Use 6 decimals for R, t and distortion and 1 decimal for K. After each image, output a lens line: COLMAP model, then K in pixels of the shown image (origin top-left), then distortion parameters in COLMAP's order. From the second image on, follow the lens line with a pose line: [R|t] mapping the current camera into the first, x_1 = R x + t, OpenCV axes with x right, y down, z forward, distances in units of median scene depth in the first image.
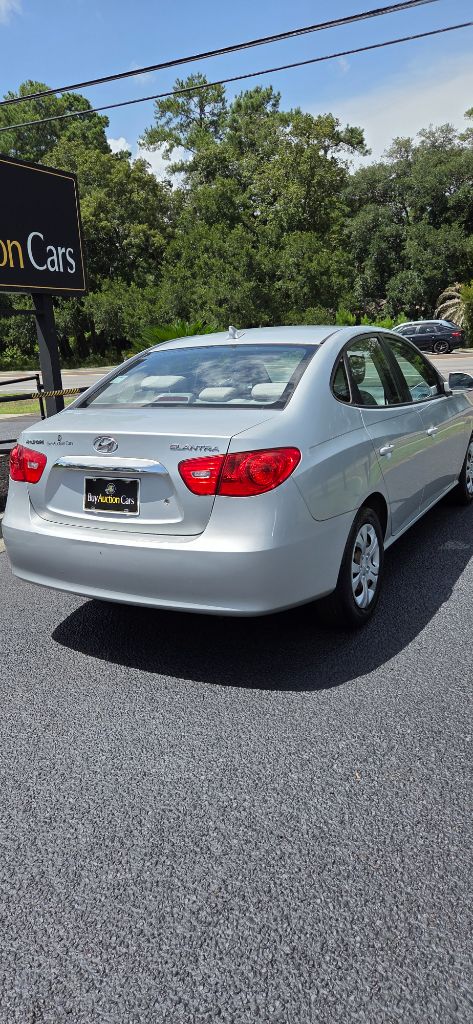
lens RADIAL K [[706.3, 0, 236.5], [0, 706.3, 512.0], [0, 0, 1]] dist [0.059021, -0.031519]
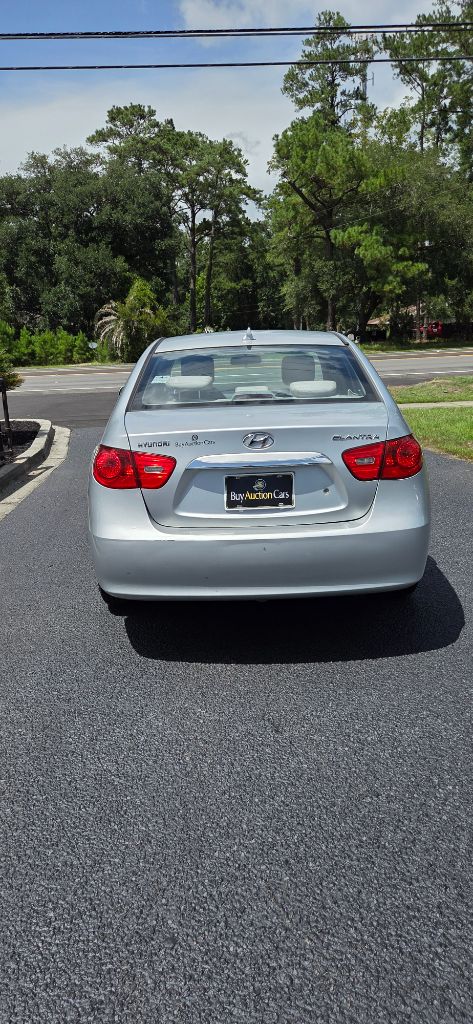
lens RADIAL K [[695.0, 0, 237.8], [0, 695.0, 509.8], [0, 0, 1]] dist [0.090988, -0.067248]
pose [[0.872280, -0.099091, 0.478862, -0.655739], [0.108834, 0.994032, 0.007447, -0.008162], [-0.476742, 0.045620, 0.877859, 0.150504]]
